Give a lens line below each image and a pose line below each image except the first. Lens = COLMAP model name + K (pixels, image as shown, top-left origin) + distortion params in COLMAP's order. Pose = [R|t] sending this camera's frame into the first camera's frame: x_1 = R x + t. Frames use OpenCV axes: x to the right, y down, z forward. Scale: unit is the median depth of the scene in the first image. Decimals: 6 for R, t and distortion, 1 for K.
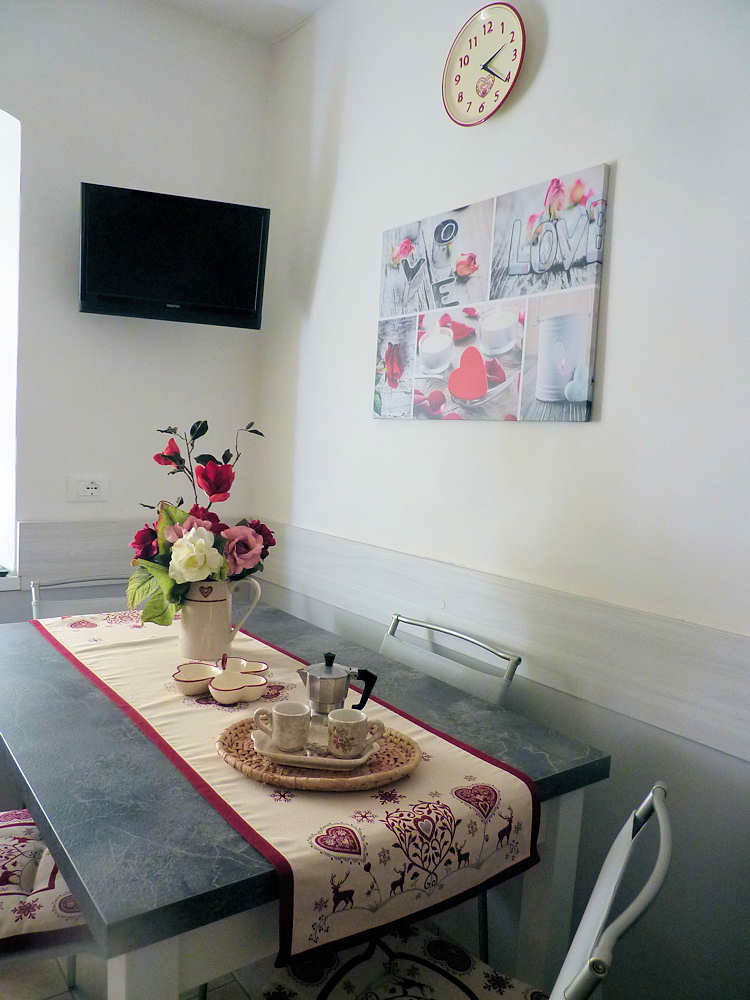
lens RADIAL K [[737.8, 0, 375.0], [0, 737.8, 500.0], [0, 0, 1]] dist [-0.034338, 0.005206]
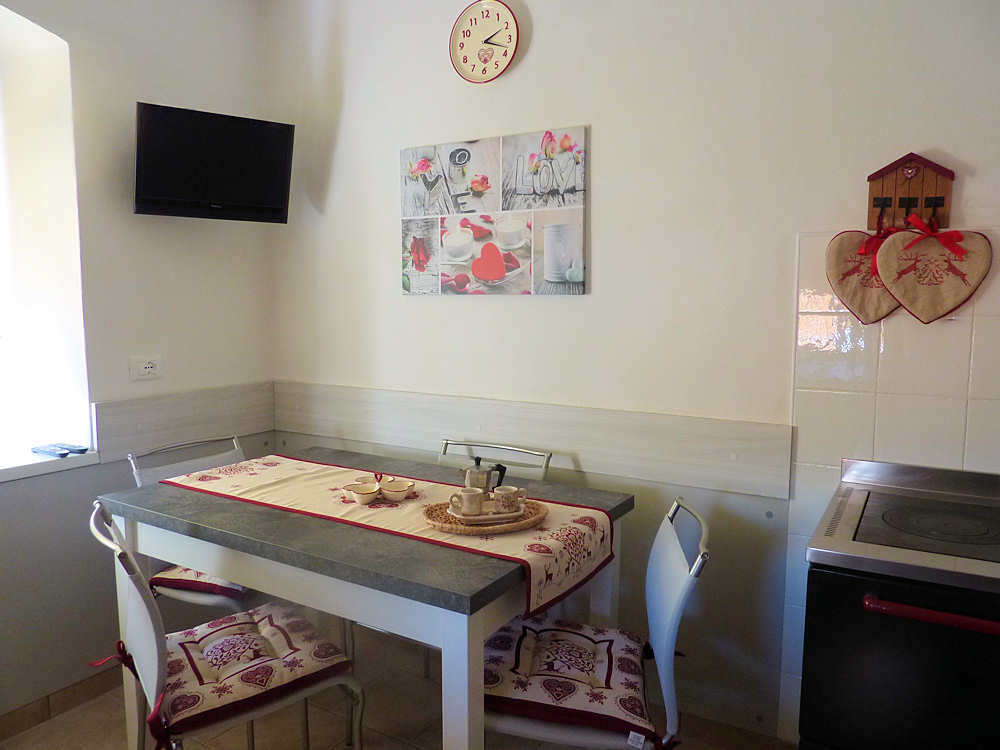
lens RADIAL K [[734.8, 0, 493.8], [0, 734.8, 369.5], [0, 0, 1]] dist [0.001854, -0.133856]
pose [[0.926647, -0.089287, 0.365175, -0.415790], [0.078119, 0.995915, 0.045277, -0.030737], [-0.367726, -0.013429, 0.929837, -0.330323]]
